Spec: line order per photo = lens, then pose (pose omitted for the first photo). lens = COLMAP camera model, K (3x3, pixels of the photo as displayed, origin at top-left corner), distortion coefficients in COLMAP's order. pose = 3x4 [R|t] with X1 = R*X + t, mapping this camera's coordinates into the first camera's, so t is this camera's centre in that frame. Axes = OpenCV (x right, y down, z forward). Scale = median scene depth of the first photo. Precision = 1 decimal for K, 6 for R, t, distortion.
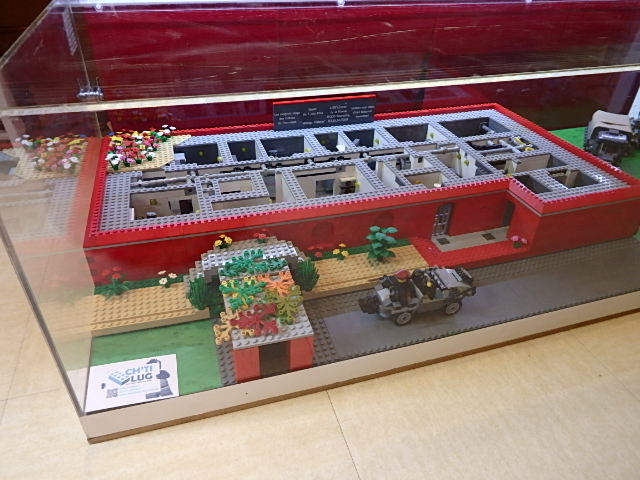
lens RADIAL K [[461.7, 0, 320.0], [0, 461.7, 240.0], [0, 0, 1]] dist [0.002351, -0.002974]
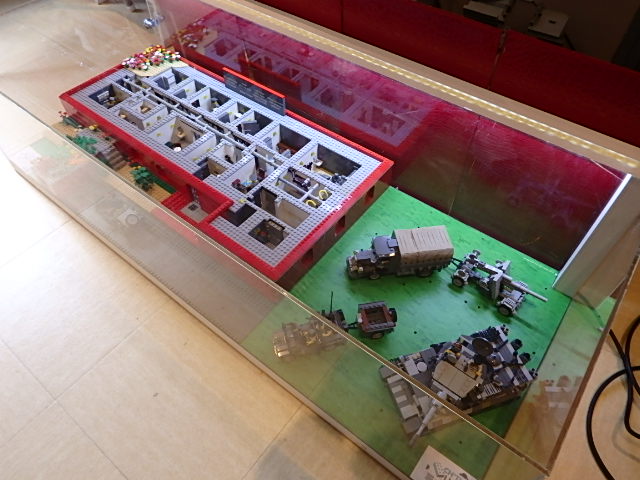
lens RADIAL K [[451.7, 0, 320.0], [0, 451.7, 240.0], [0, 0, 1]] dist [-0.043910, -0.003190]
pose [[0.569548, 0.635641, -0.521129, 1.328238], [-0.479962, 0.771881, 0.416936, -0.722996], [0.667272, 0.012657, 0.744707, 0.213211]]
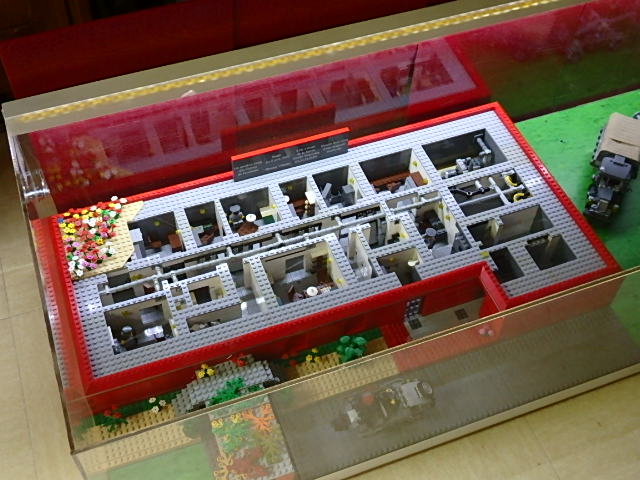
lens RADIAL K [[808.1, 0, 320.0], [0, 808.1, 240.0], [0, 0, 1]] dist [-0.014426, -0.016488]
pose [[0.998336, -0.046605, 0.033949, 0.007949], [0.034786, 0.956403, 0.289972, -0.703380], [-0.045983, -0.288308, 0.956433, -0.624359]]
